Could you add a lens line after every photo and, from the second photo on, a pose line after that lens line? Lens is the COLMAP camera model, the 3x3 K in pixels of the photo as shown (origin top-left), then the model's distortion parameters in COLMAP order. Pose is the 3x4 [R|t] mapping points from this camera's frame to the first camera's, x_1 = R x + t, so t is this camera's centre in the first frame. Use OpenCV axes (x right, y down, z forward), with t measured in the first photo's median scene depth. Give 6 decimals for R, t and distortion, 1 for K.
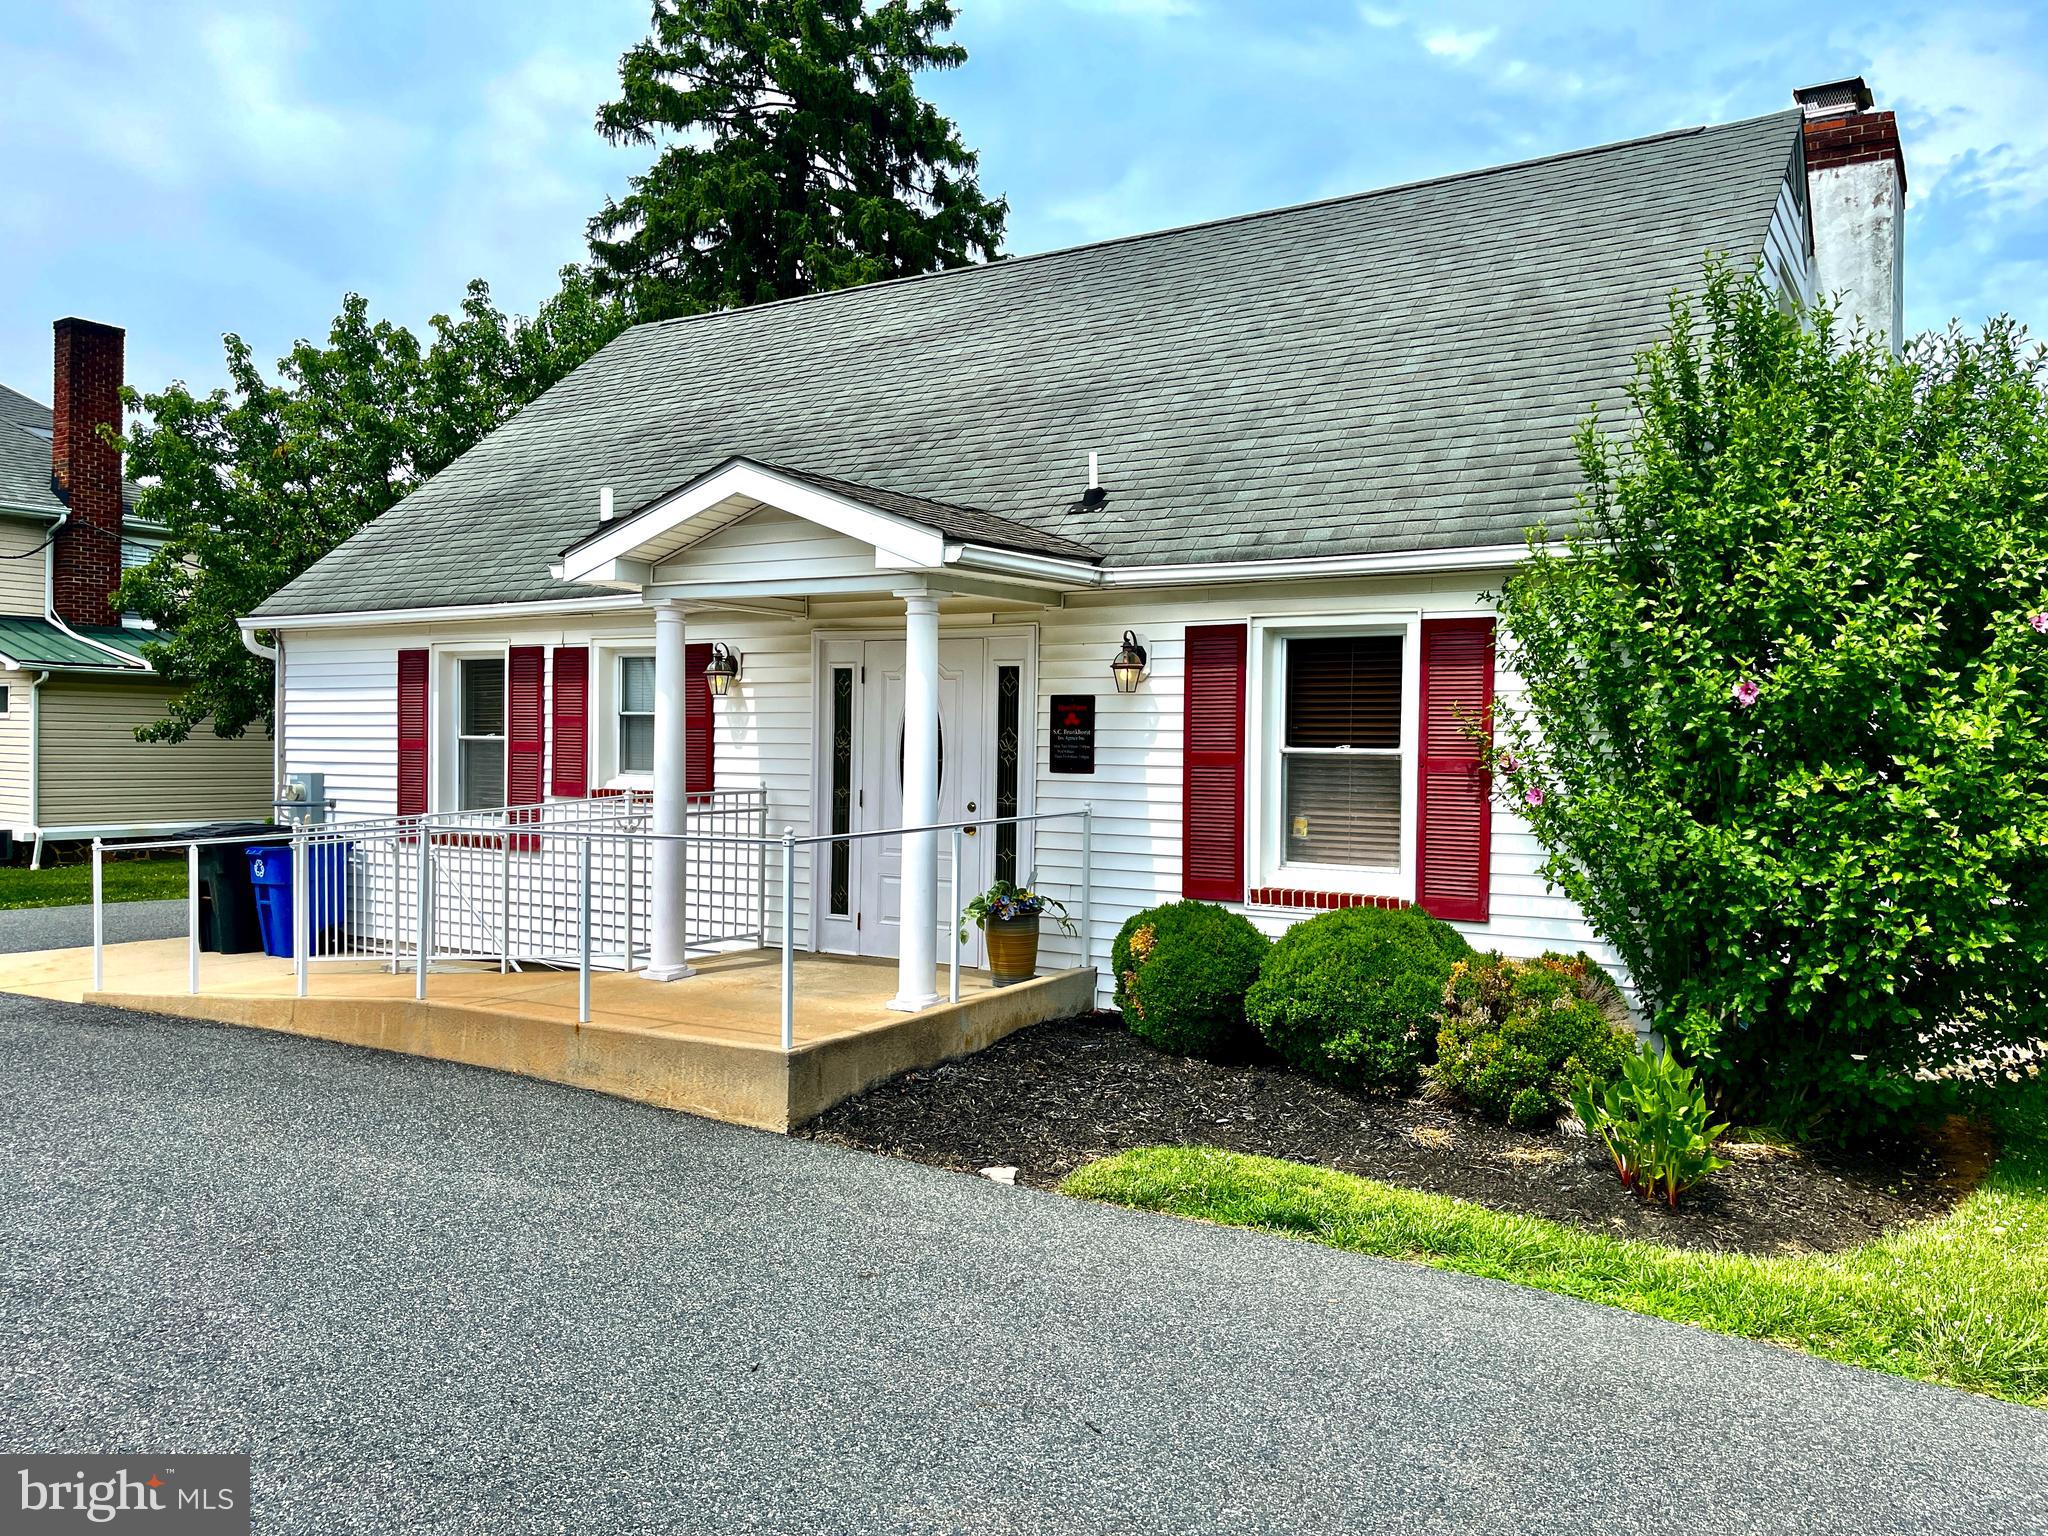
lens RADIAL K [[1509.0, 0, 1017.7], [0, 1509.0, 788.1], [0, 0, 1]] dist [-0.005121, -0.001002]
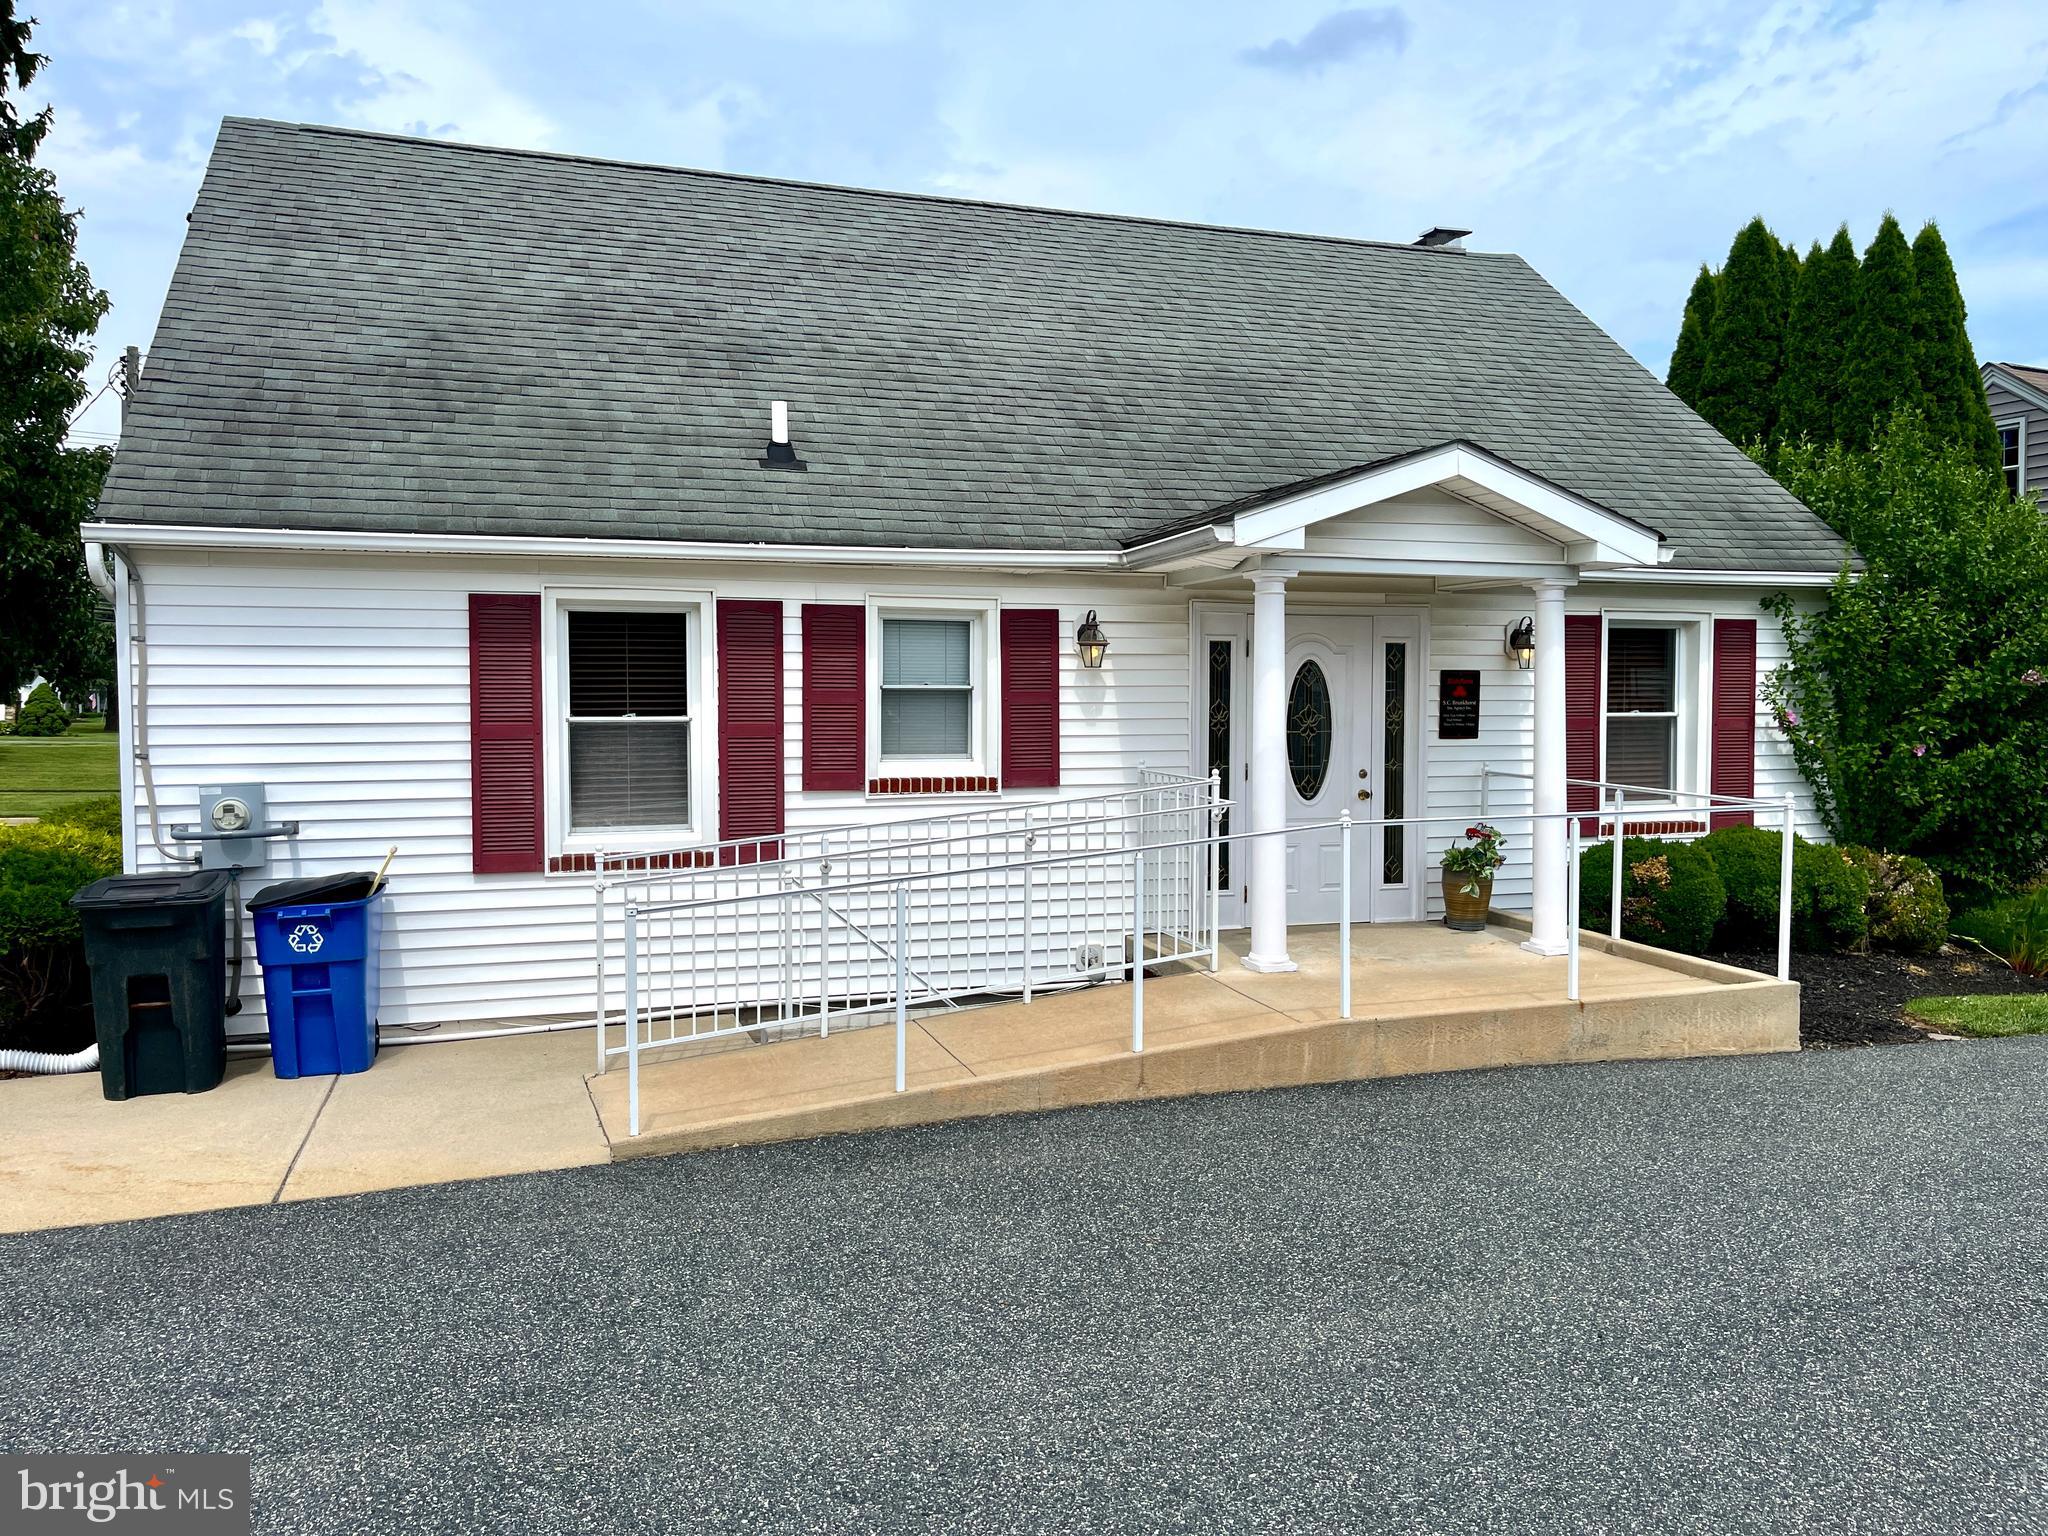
lens RADIAL K [[1509.0, 0, 1017.7], [0, 1509.0, 746.6], [0, 0, 1]] dist [-0.005121, -0.001002]
pose [[0.652759, -0.033548, 0.756822, -0.900045], [0.035952, 0.999265, 0.013287, -0.026654], [-0.756712, 0.018536, 0.653486, 0.431515]]
